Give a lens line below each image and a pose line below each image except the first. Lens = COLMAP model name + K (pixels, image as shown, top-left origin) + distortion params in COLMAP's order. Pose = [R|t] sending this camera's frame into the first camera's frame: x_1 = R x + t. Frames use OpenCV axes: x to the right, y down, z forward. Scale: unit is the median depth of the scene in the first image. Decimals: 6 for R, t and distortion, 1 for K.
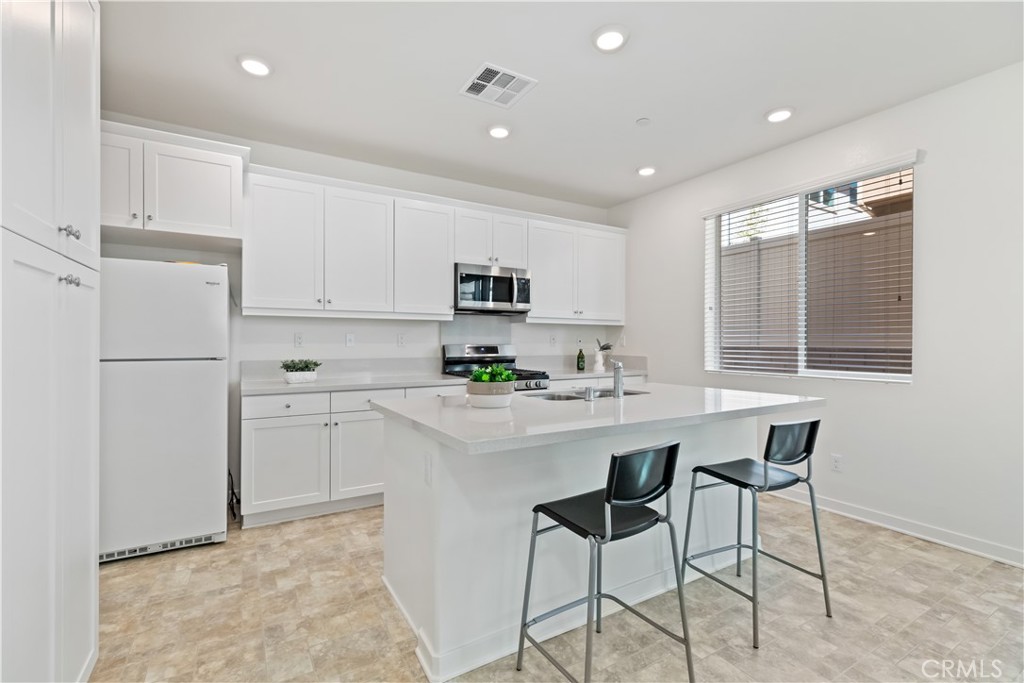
lens RADIAL K [[459.2, 0, 506.4], [0, 459.2, 339.4], [0, 0, 1]] dist [0.002645, 0.000452]
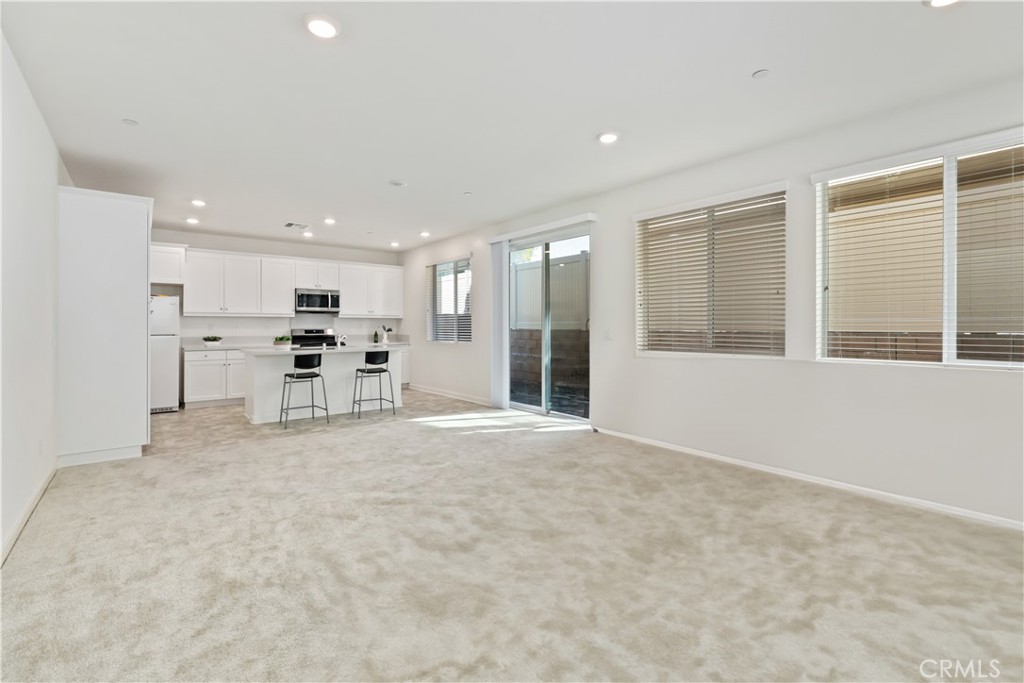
lens RADIAL K [[459.2, 0, 512.4], [0, 459.2, 325.9], [0, 0, 1]] dist [0.002645, 0.000452]
pose [[0.988410, -0.005418, 0.151711, 0.513244], [0.005038, 0.999983, 0.002884, -0.002479], [-0.151724, -0.002087, 0.988421, -1.118894]]
